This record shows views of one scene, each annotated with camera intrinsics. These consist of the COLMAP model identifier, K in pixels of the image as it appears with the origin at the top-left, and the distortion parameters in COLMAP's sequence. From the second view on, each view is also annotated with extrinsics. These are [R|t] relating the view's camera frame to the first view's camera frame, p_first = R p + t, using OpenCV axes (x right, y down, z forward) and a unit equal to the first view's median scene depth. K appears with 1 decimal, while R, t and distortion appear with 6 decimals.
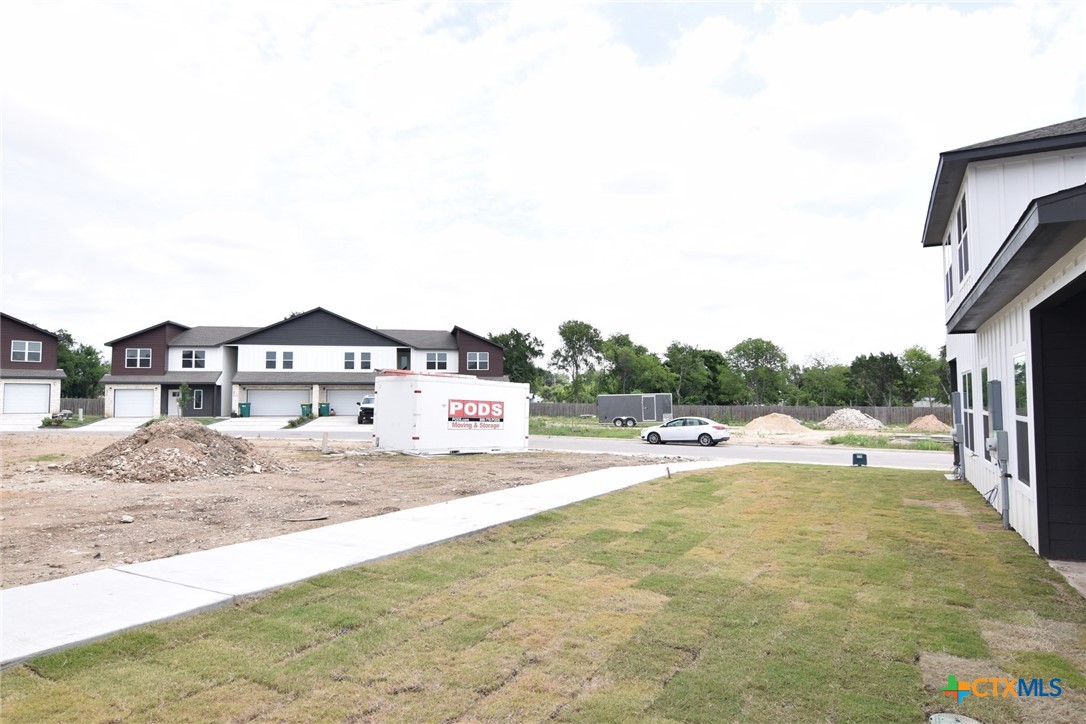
lens RADIAL K [[661.3, 0, 543.0], [0, 661.3, 362.0], [0, 0, 1]] dist [-0.004006, -0.000527]
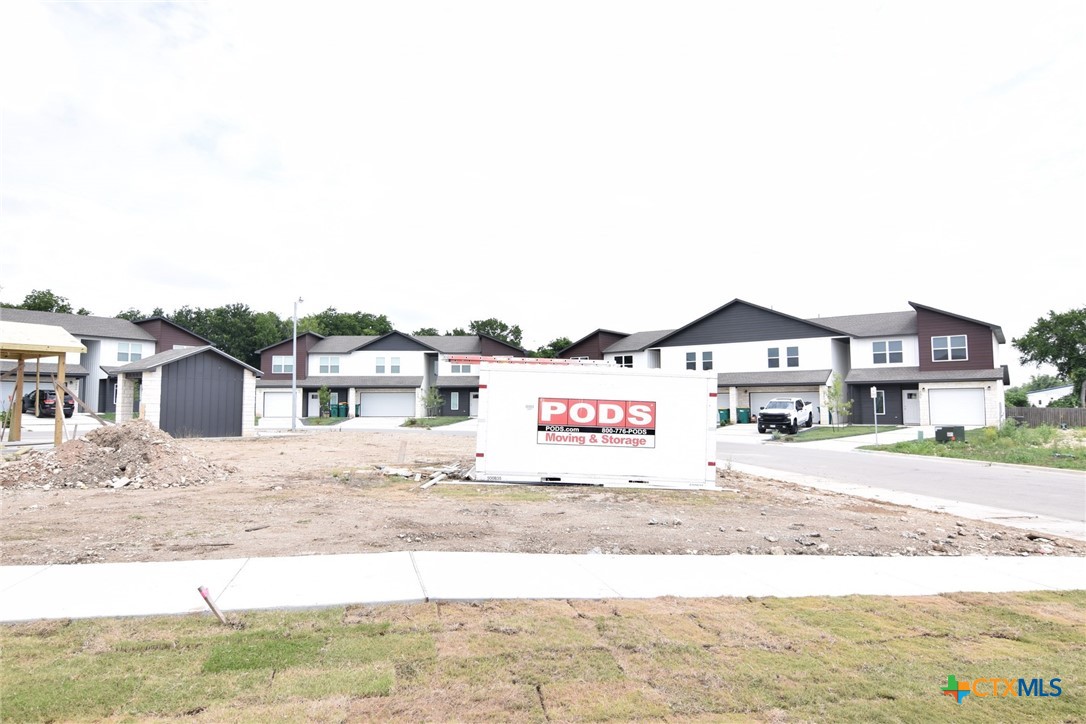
lens RADIAL K [[661.3, 0, 543.0], [0, 661.3, 362.0], [0, 0, 1]] dist [-0.004006, -0.000527]
pose [[0.679261, -0.051597, -0.732081, 0.311194], [0.044283, 0.998589, -0.029292, 0.037655], [0.732560, -0.012522, 0.680588, 0.520400]]
